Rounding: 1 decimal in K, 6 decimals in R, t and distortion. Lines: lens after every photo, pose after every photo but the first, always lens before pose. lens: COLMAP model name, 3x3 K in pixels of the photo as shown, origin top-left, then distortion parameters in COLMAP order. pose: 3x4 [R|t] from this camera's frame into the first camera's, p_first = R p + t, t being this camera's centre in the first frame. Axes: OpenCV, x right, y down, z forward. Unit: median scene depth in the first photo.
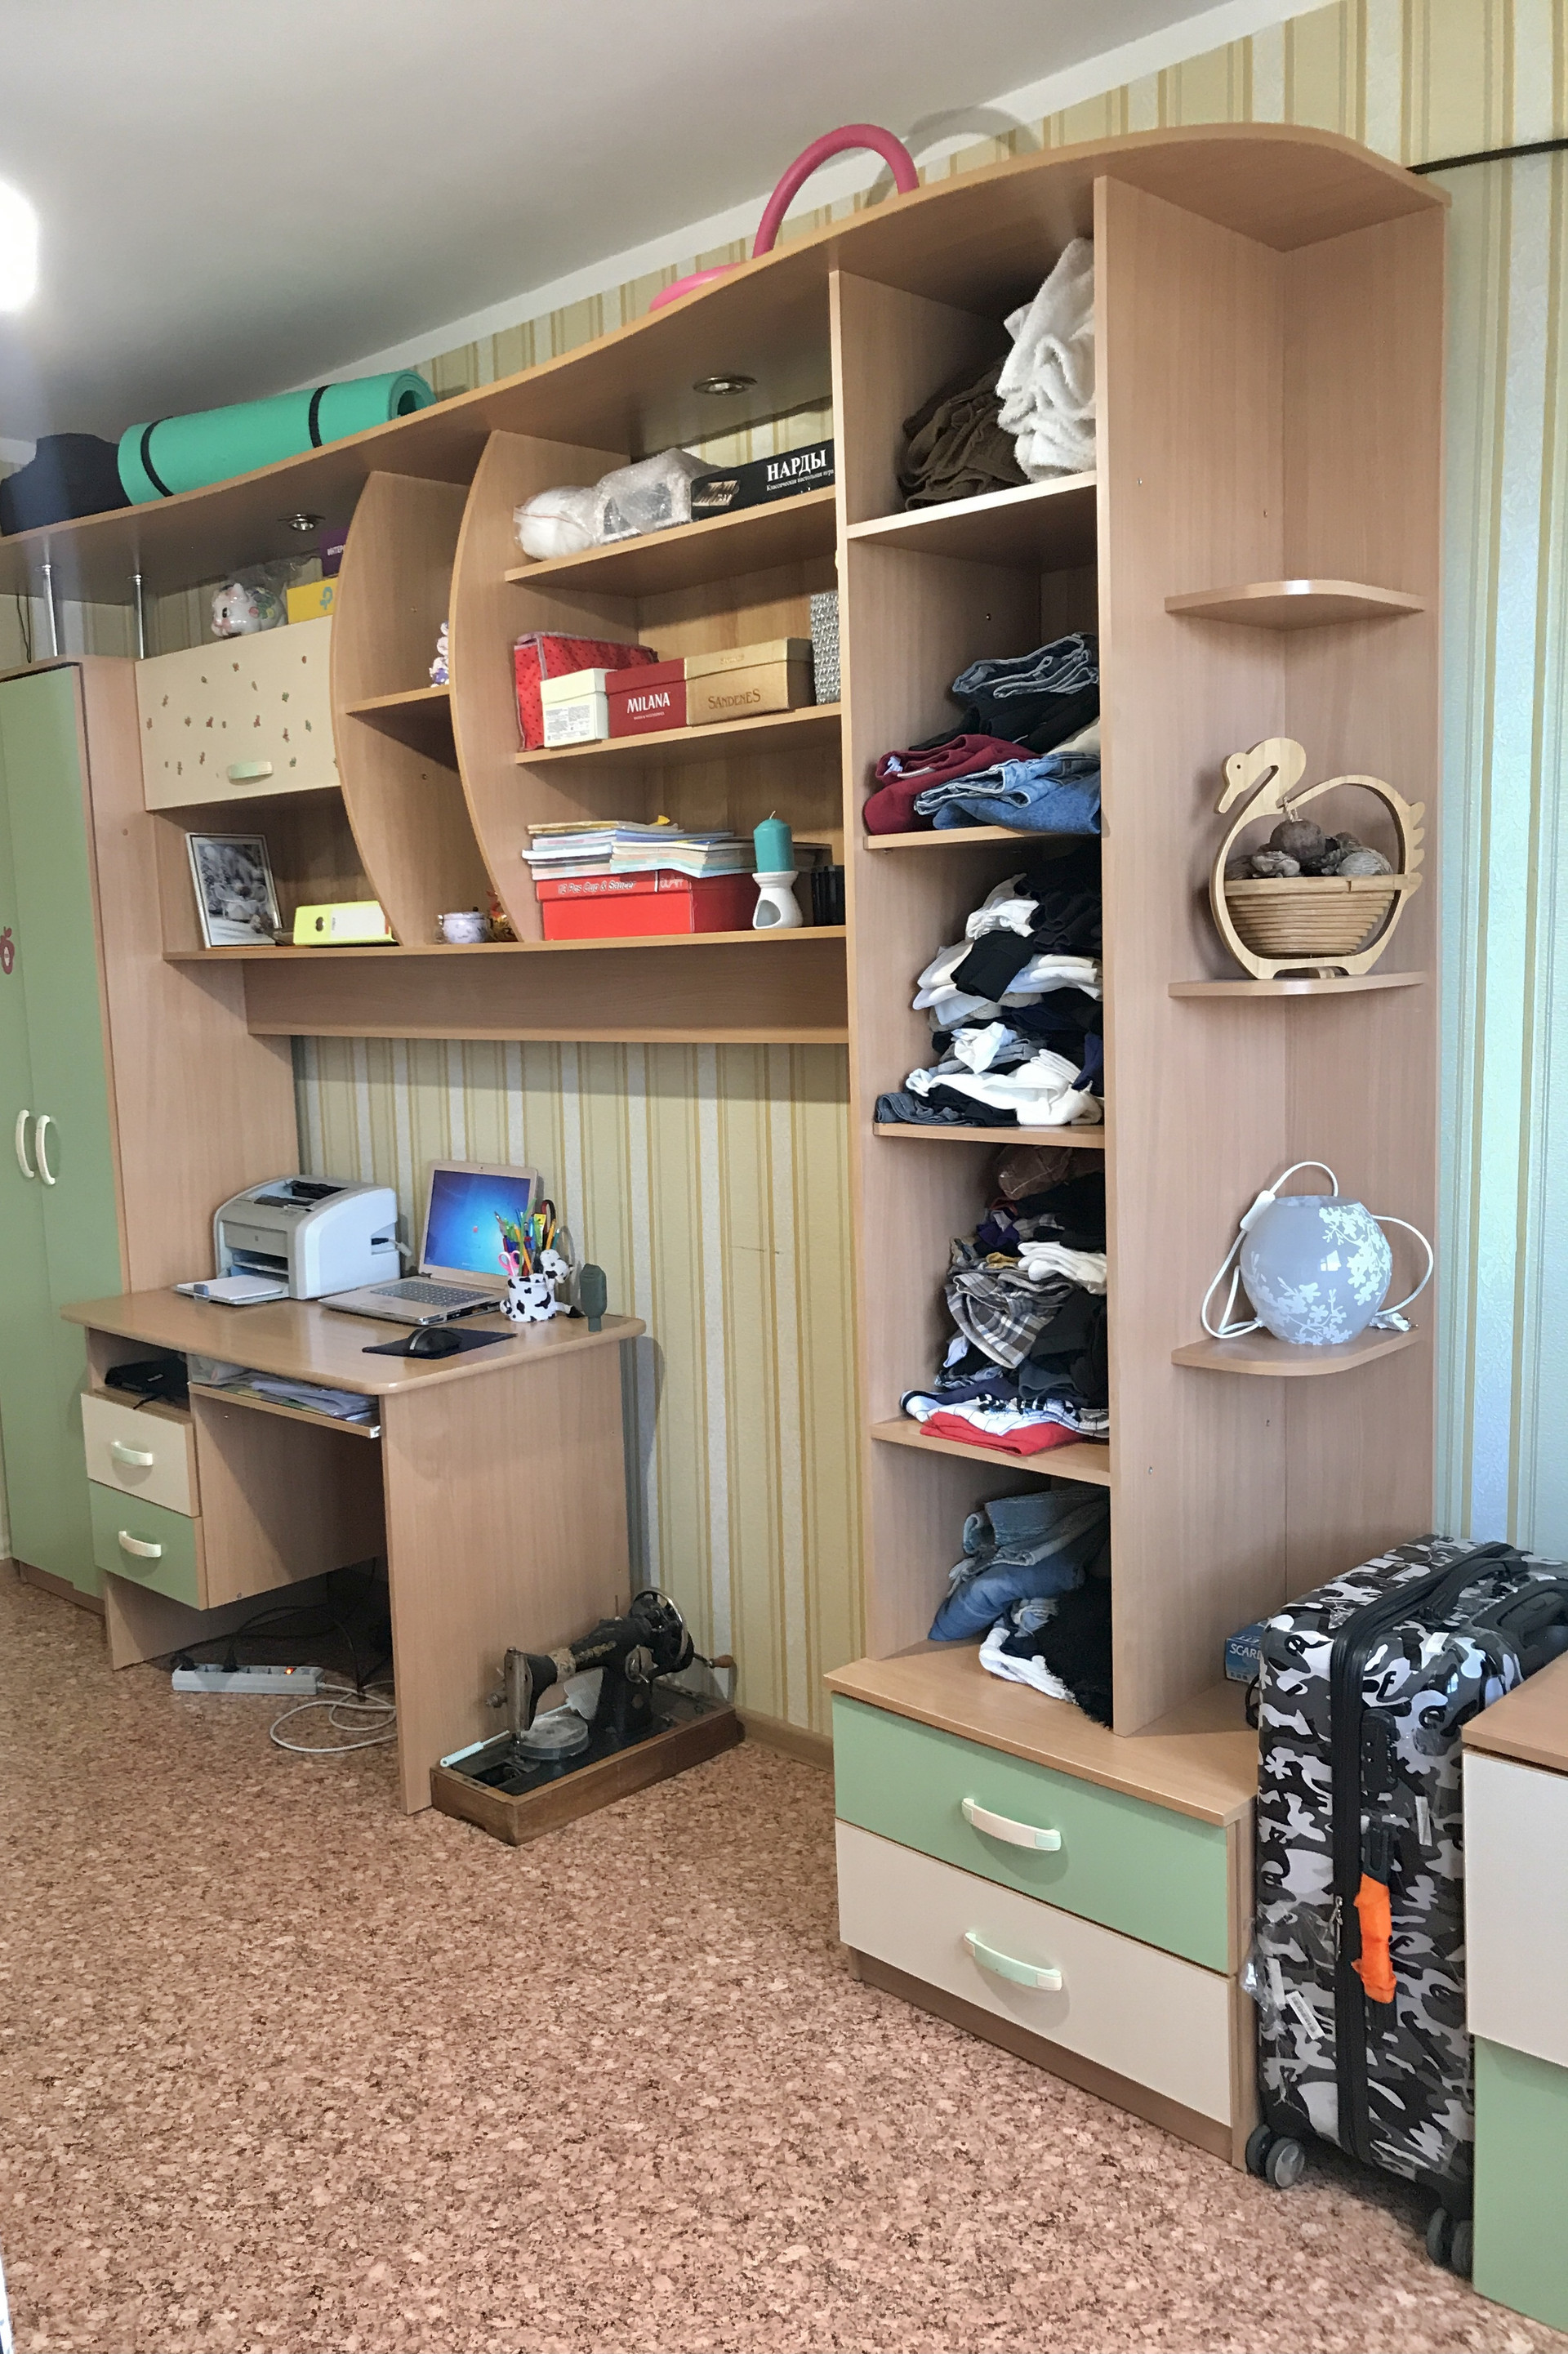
lens RADIAL K [[1893.0, 0, 687.5], [0, 1893.0, 1209.3], [0, 0, 1]] dist [-0.003297, 0.007588]
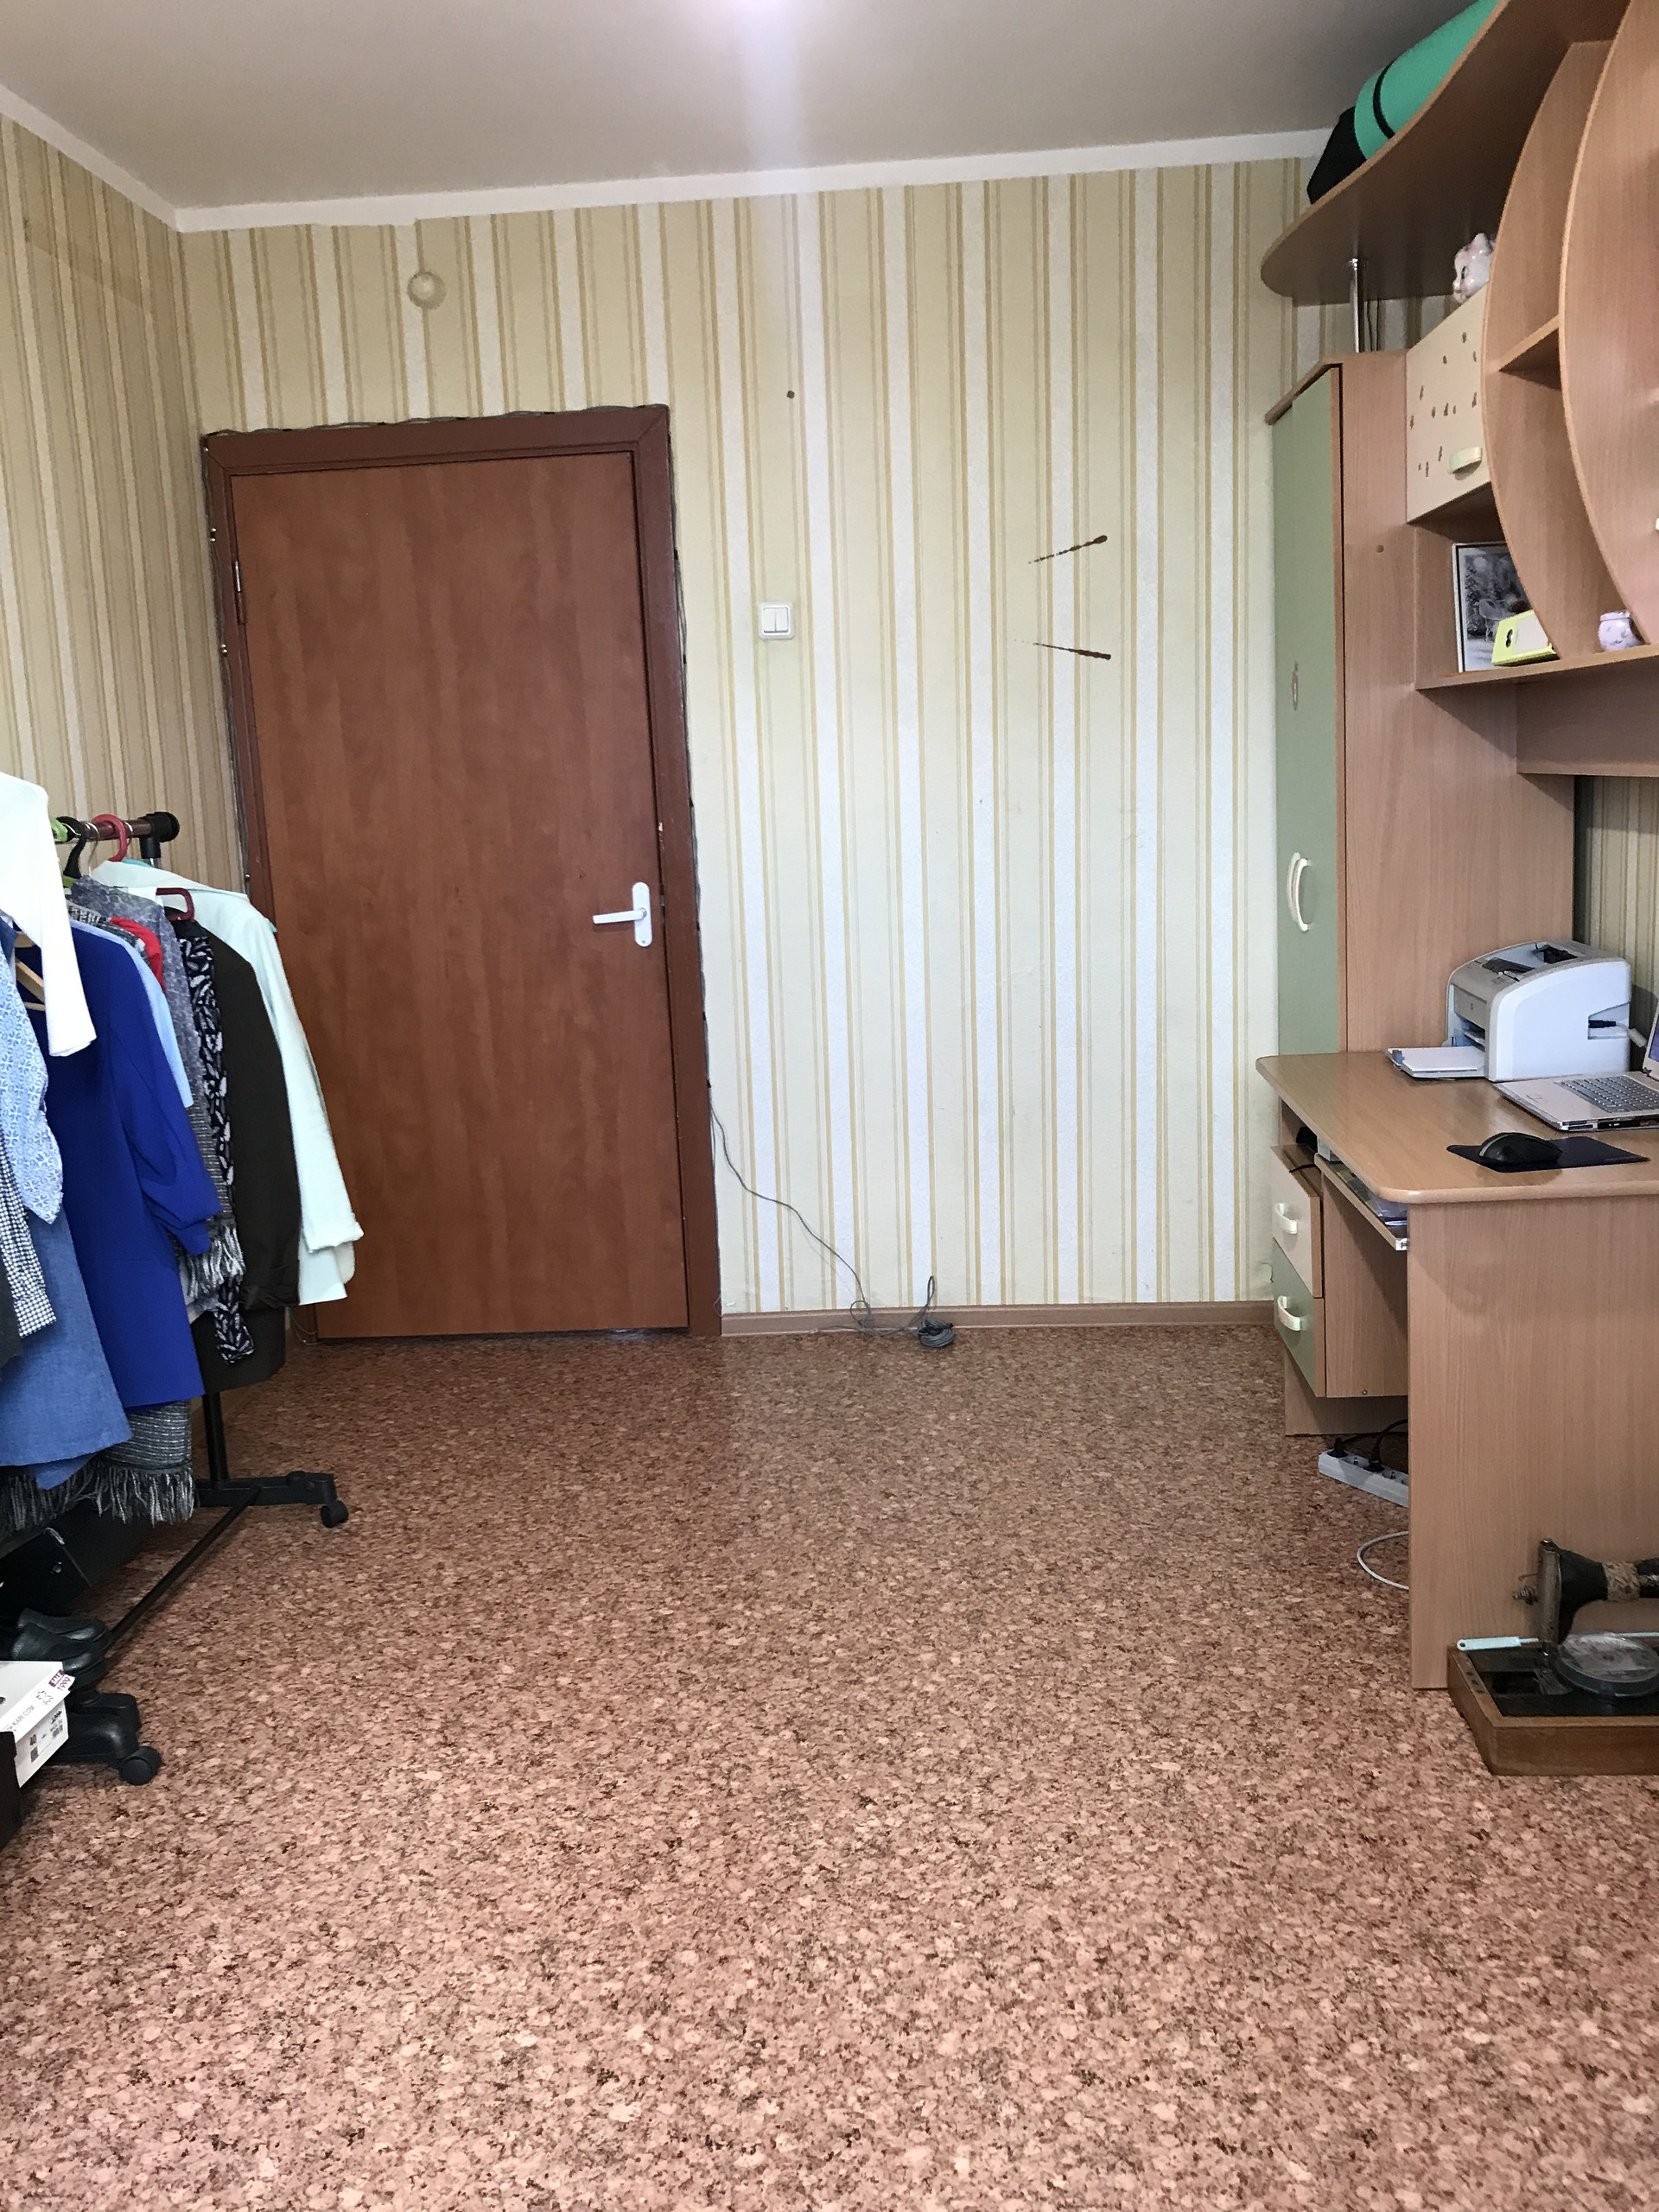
lens RADIAL K [[1780.8, 0, 829.5], [0, 1780.8, 1106.0], [0, 0, 1]] dist [-0.003257, 0.020773]
pose [[0.665470, 0.137097, -0.733726, 0.282455], [-0.073395, 0.990243, 0.118459, -0.022814], [0.742808, -0.024979, 0.669039, 0.323847]]
